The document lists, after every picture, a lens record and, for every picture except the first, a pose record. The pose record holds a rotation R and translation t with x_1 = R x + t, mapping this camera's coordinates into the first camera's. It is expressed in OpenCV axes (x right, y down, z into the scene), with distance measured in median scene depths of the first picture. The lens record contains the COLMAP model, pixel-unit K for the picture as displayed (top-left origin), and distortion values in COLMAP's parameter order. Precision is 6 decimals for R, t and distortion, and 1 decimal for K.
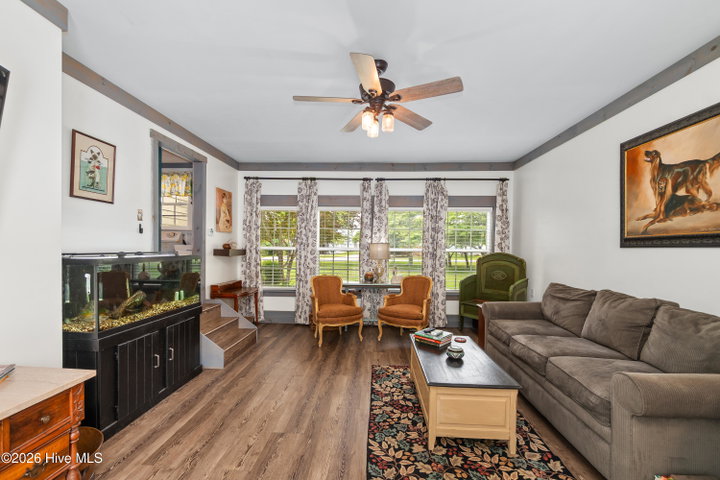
lens RADIAL K [[310.1, 0, 356.9], [0, 310.1, 247.3], [0, 0, 1]] dist [0.000140, -0.000014]
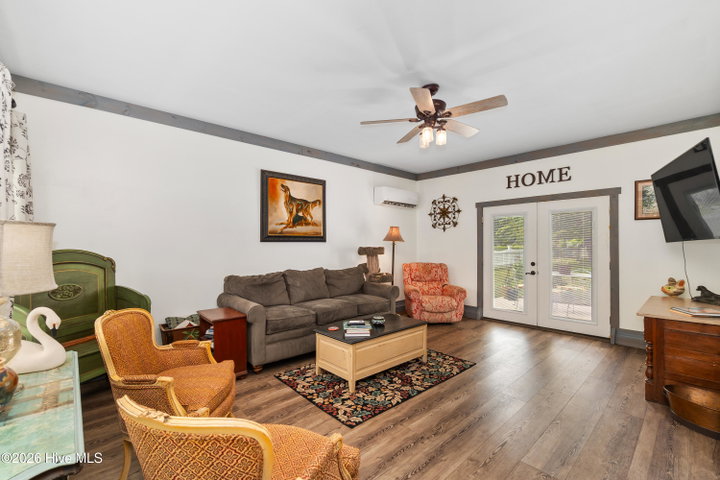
lens RADIAL K [[310.1, 0, 356.9], [0, 310.1, 247.3], [0, 0, 1]] dist [0.000140, -0.000014]
pose [[-0.715195, 0.000423, 0.698924, -0.537939], [0.003694, 0.999988, 0.003174, 0.026378], [-0.698915, 0.004852, -0.715188, 1.981869]]
